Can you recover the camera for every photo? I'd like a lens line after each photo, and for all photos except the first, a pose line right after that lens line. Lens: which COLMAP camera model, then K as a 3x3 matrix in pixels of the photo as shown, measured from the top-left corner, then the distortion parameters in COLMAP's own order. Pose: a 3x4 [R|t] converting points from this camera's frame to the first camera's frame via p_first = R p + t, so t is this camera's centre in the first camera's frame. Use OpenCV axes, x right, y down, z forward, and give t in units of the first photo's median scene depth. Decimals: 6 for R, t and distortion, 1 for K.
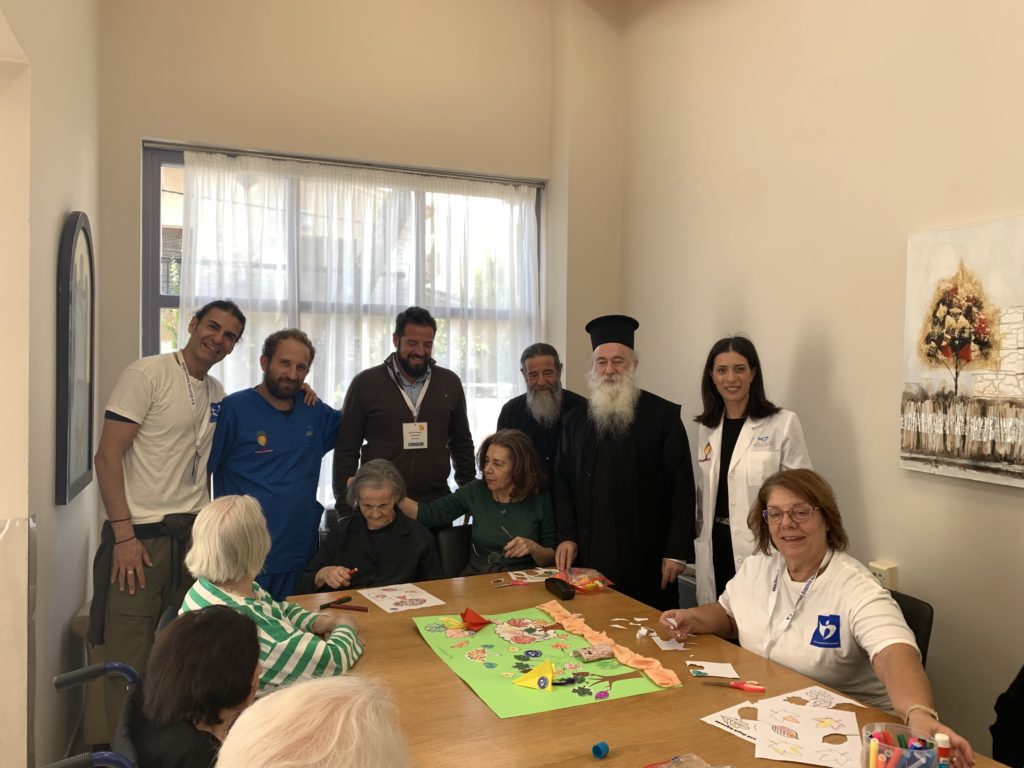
lens RADIAL K [[772.1, 0, 512.0], [0, 772.1, 384.0], [0, 0, 1]] dist [0.005768, -0.002074]
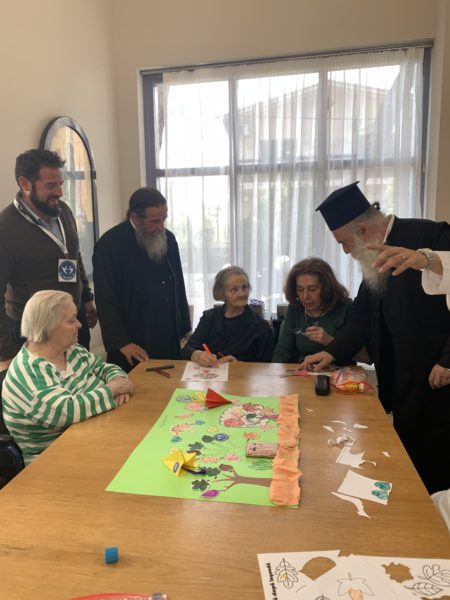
lens RADIAL K [[452.4, 0, 225.0], [0, 452.4, 300.0], [0, 0, 1]] dist [0.005768, -0.002074]
pose [[0.831514, 0.065773, -0.551596, 0.308691], [0.018110, 0.989228, 0.145257, 0.032741], [0.555208, -0.130773, 0.821366, 0.359514]]
